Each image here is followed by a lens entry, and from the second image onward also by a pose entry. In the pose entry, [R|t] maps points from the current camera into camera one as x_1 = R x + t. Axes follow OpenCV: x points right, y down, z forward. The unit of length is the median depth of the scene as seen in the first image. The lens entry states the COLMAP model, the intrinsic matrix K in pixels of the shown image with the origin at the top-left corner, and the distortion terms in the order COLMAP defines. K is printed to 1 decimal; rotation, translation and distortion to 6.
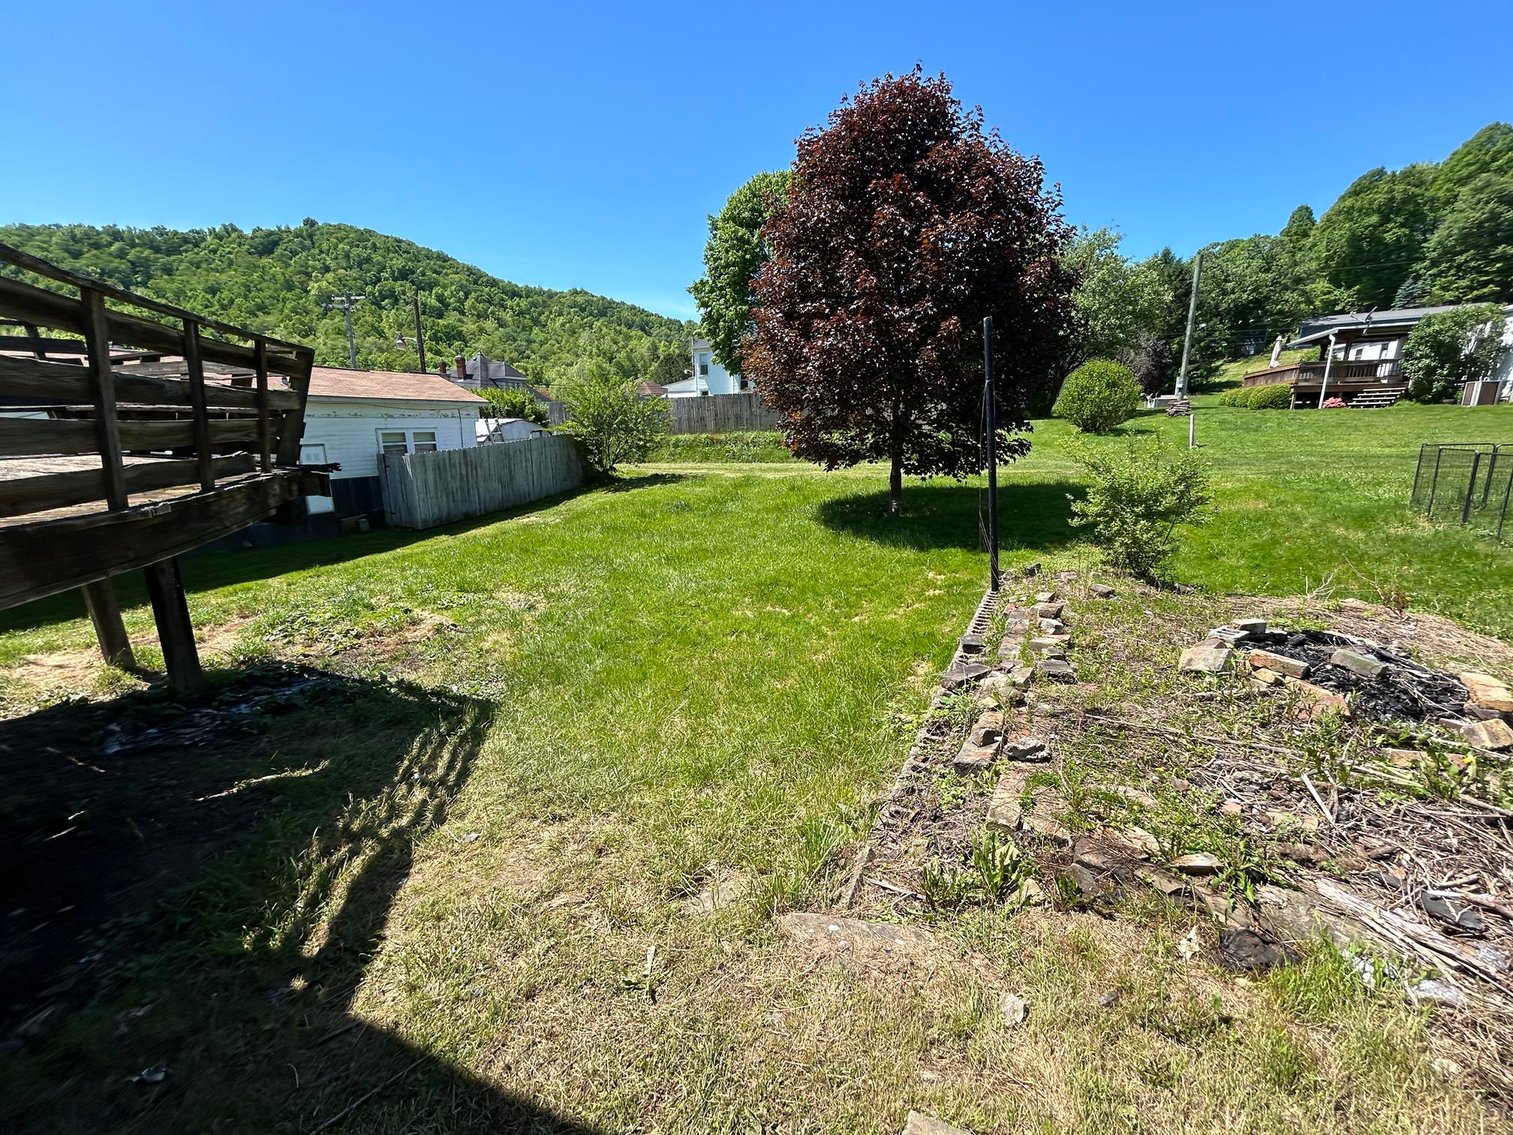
lens RADIAL K [[611.0, 0, 753.7], [0, 611.0, 566.1], [0, 0, 1]] dist [-0.002316, 0.001218]
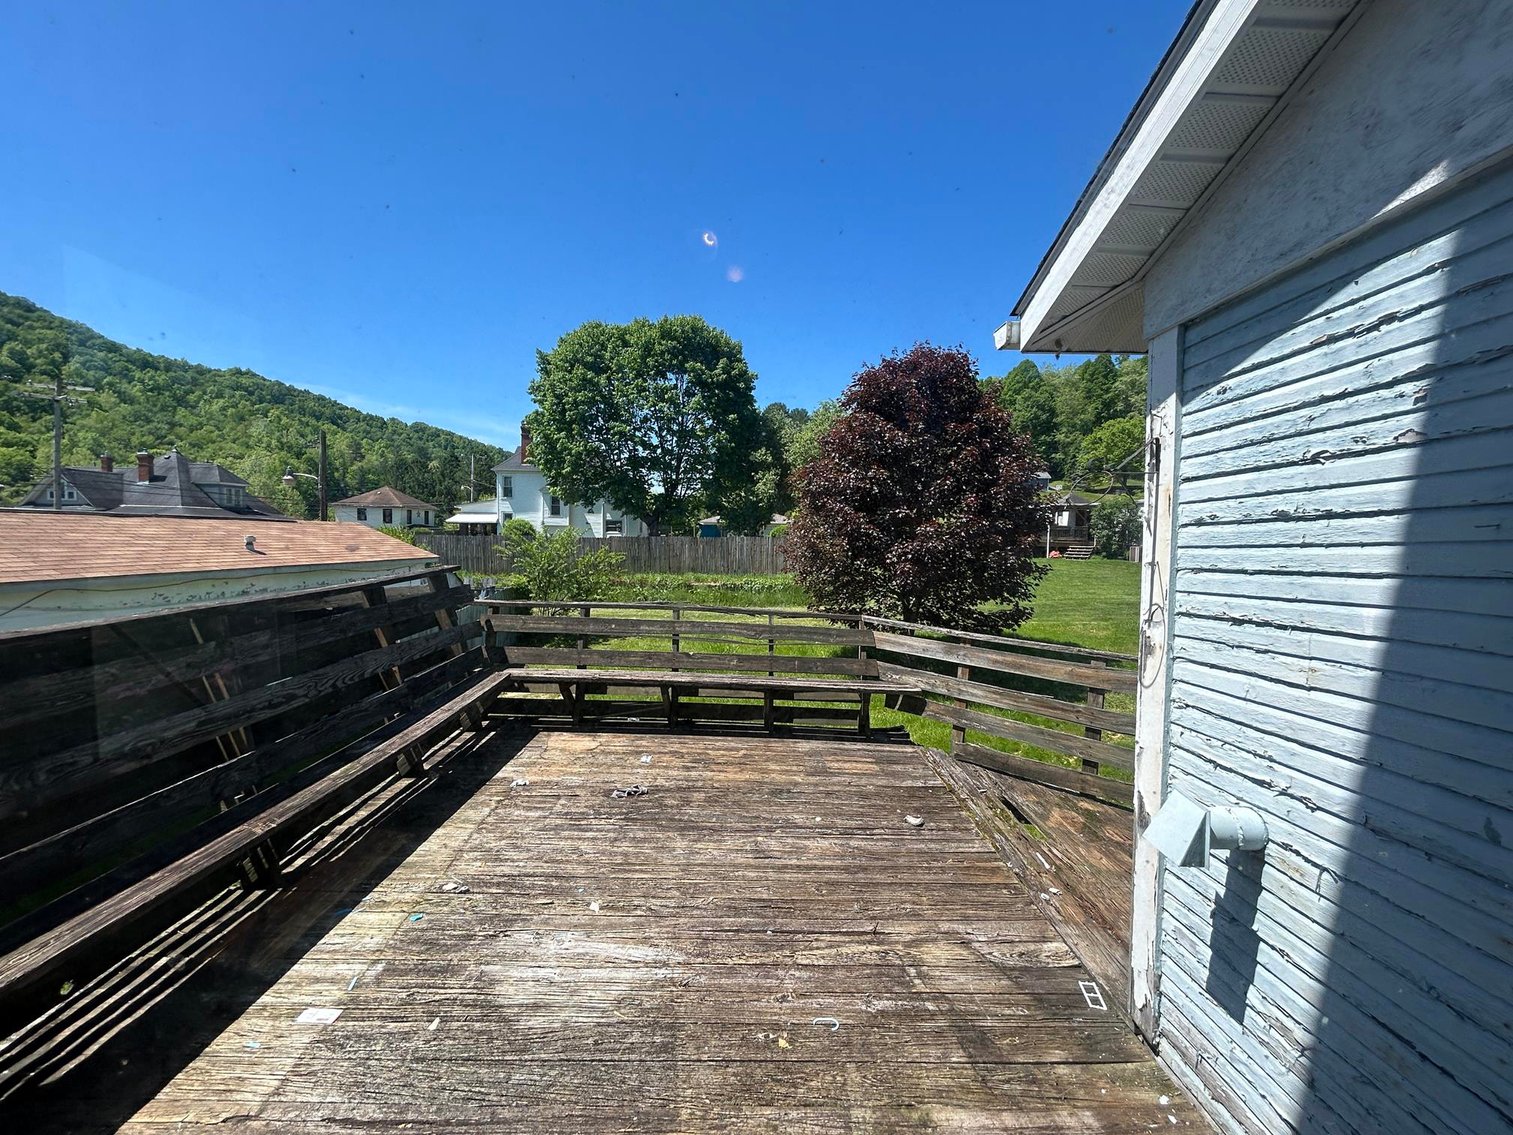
lens RADIAL K [[611.0, 0, 754.6], [0, 611.0, 562.9], [0, 0, 1]] dist [-0.002316, 0.001218]
pose [[0.903719, 0.004820, 0.428099, -0.374868], [0.072042, 0.983966, -0.163160, -0.080421], [-0.422021, 0.178292, 0.888881, 0.035059]]
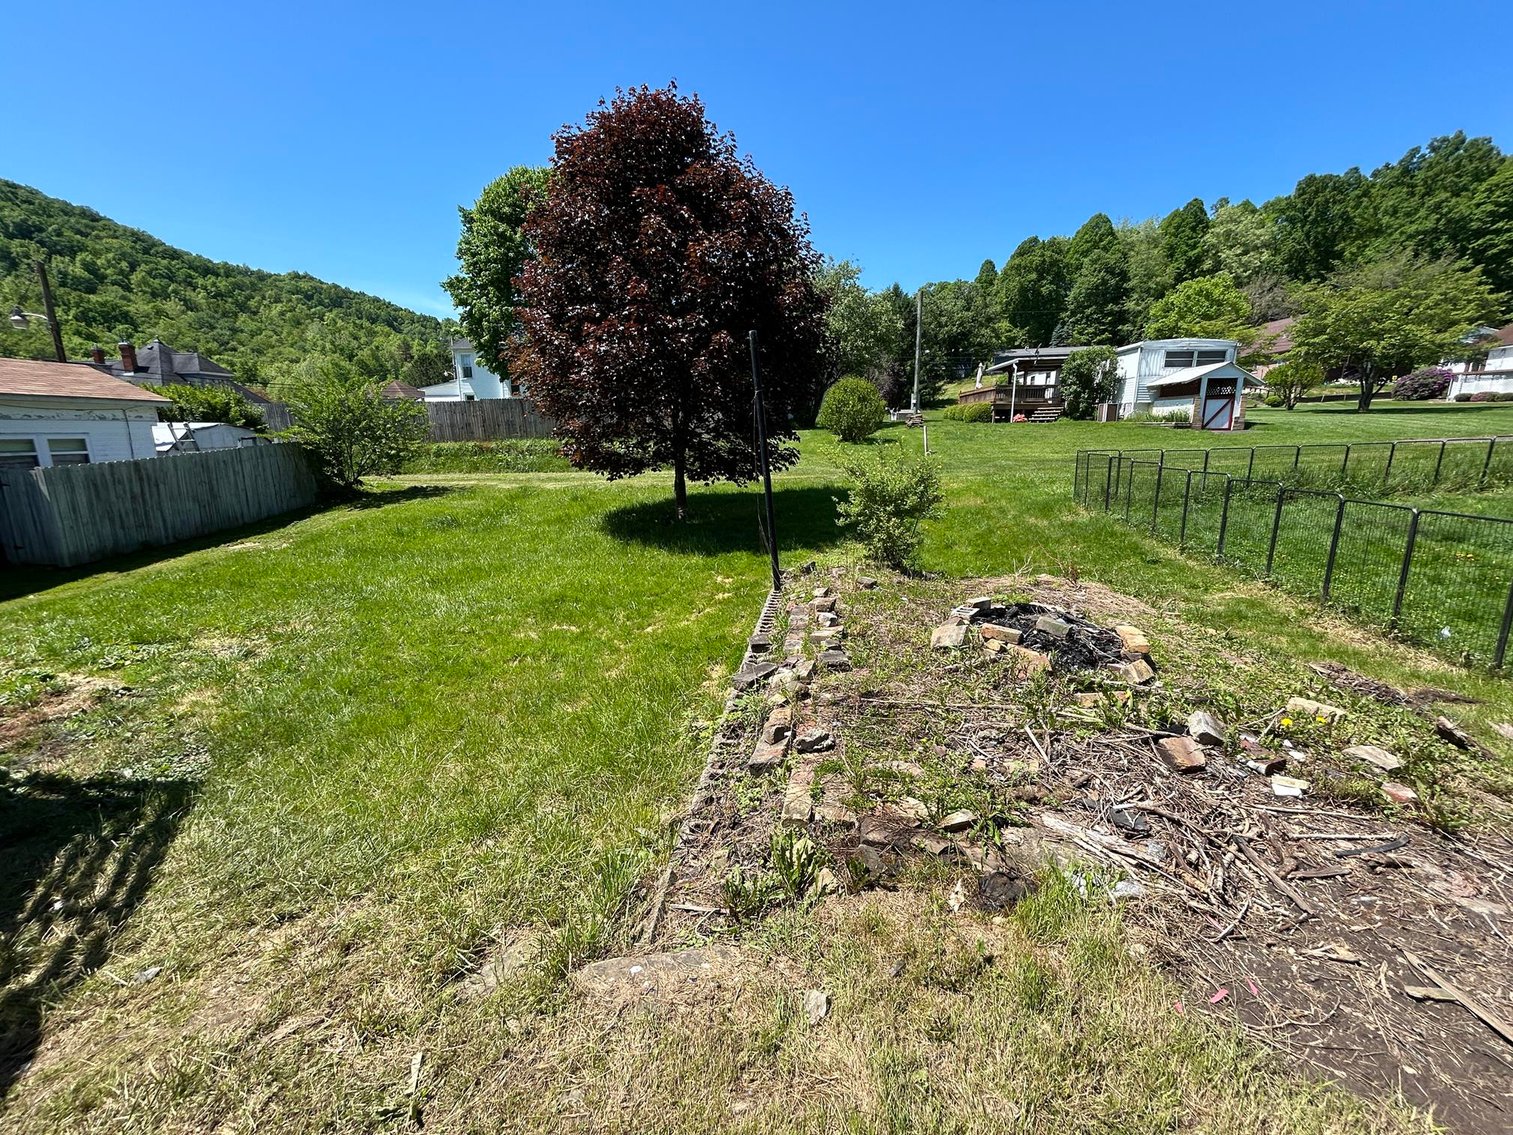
lens RADIAL K [[611.0, 0, 753.5], [0, 611.0, 565.8], [0, 0, 1]] dist [-0.002316, 0.001218]
pose [[0.941769, -0.064956, 0.329926, 0.003779], [0.069656, 0.997568, -0.002430, -0.000498], [-0.328966, 0.025270, 0.944004, 0.005807]]
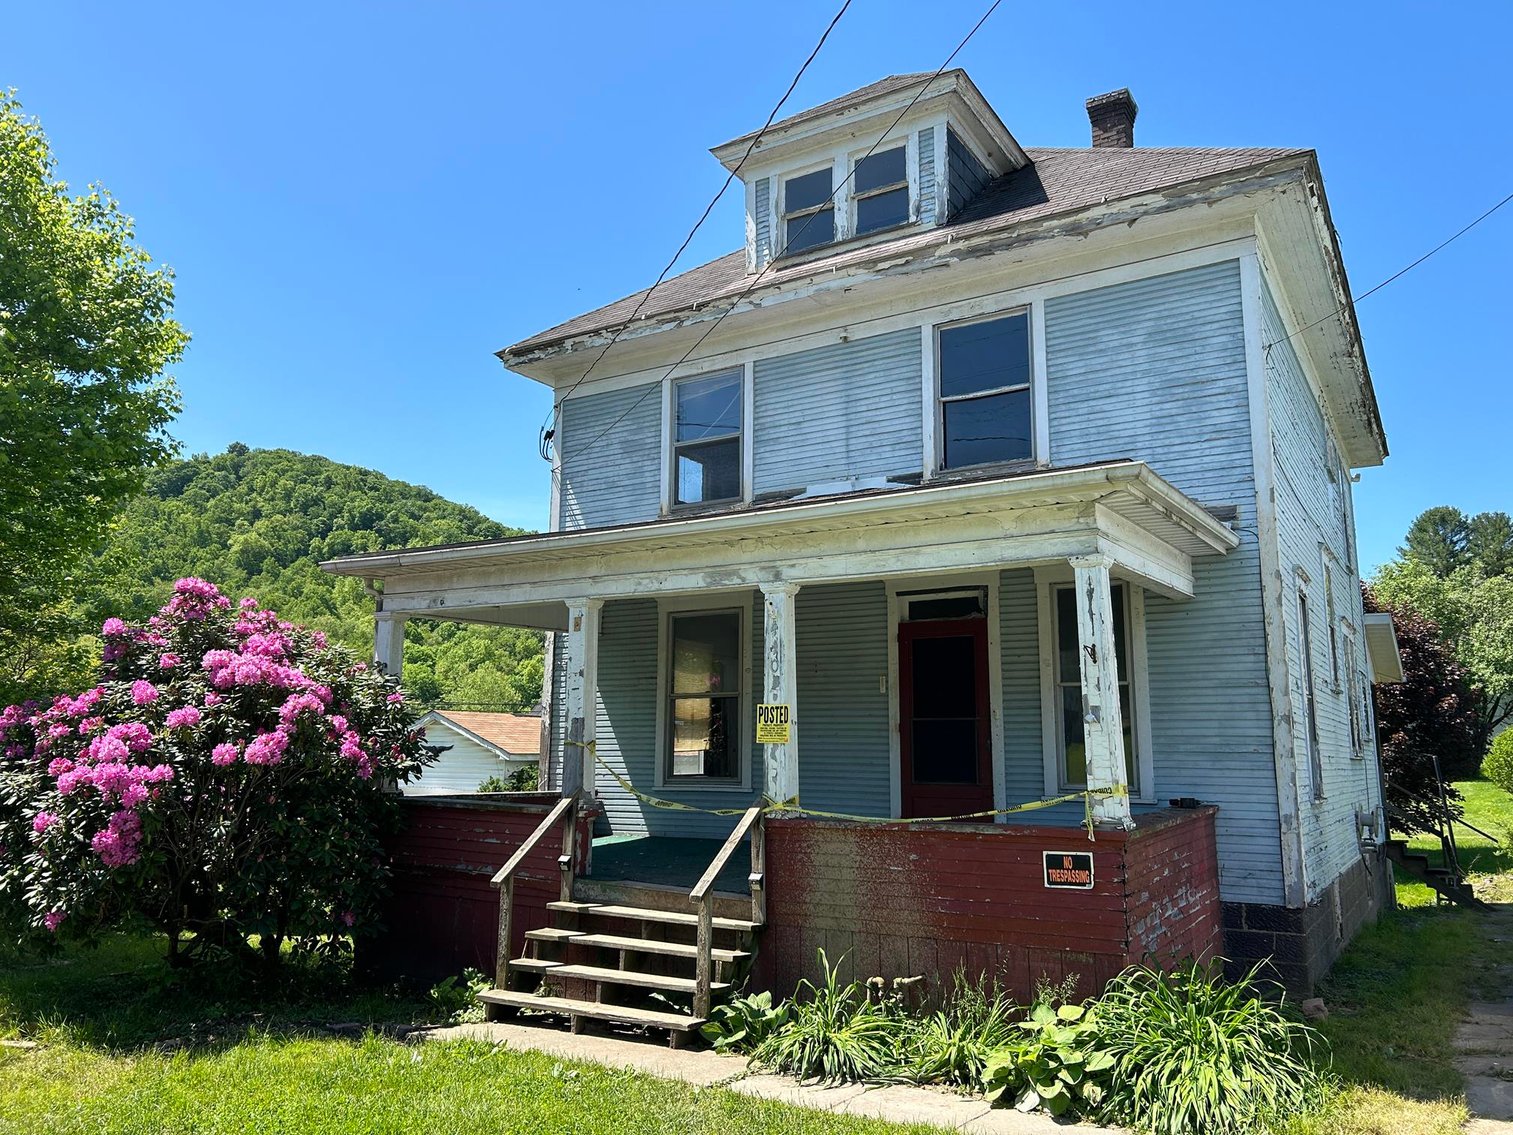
lens RADIAL K [[1138.5, 0, 759.0], [0, 1138.5, 562.7], [0, 0, 1]] dist [0.046137, -0.042483]
pose [[0.993256, -0.001659, -0.115934, -0.490369], [-0.043235, 0.922480, -0.383617, 0.206656], [0.107583, 0.386042, 0.916186, -1.050500]]
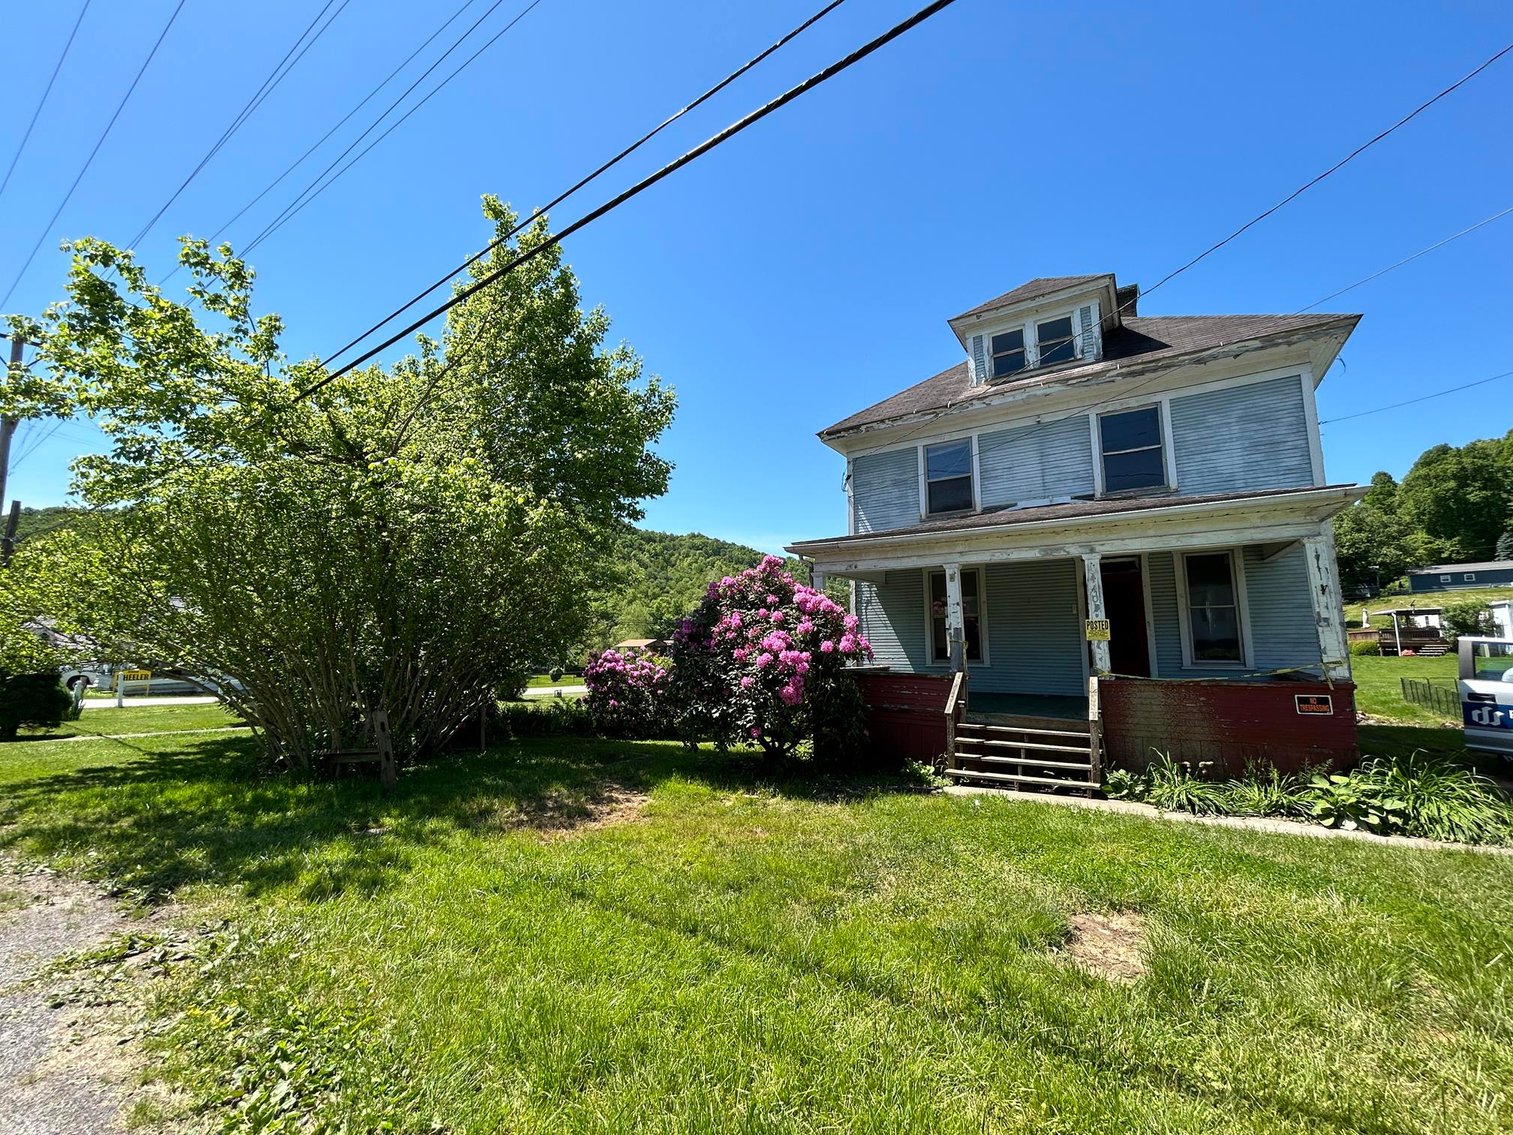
lens RADIAL K [[611.0, 0, 755.1], [0, 611.0, 567.7], [0, 0, 1]] dist [-0.002316, 0.001218]
pose [[0.990077, -0.008218, -0.140288, -0.723410], [-0.041923, 0.935558, -0.350676, 0.218352], [0.134129, 0.353078, 0.925930, -1.079685]]
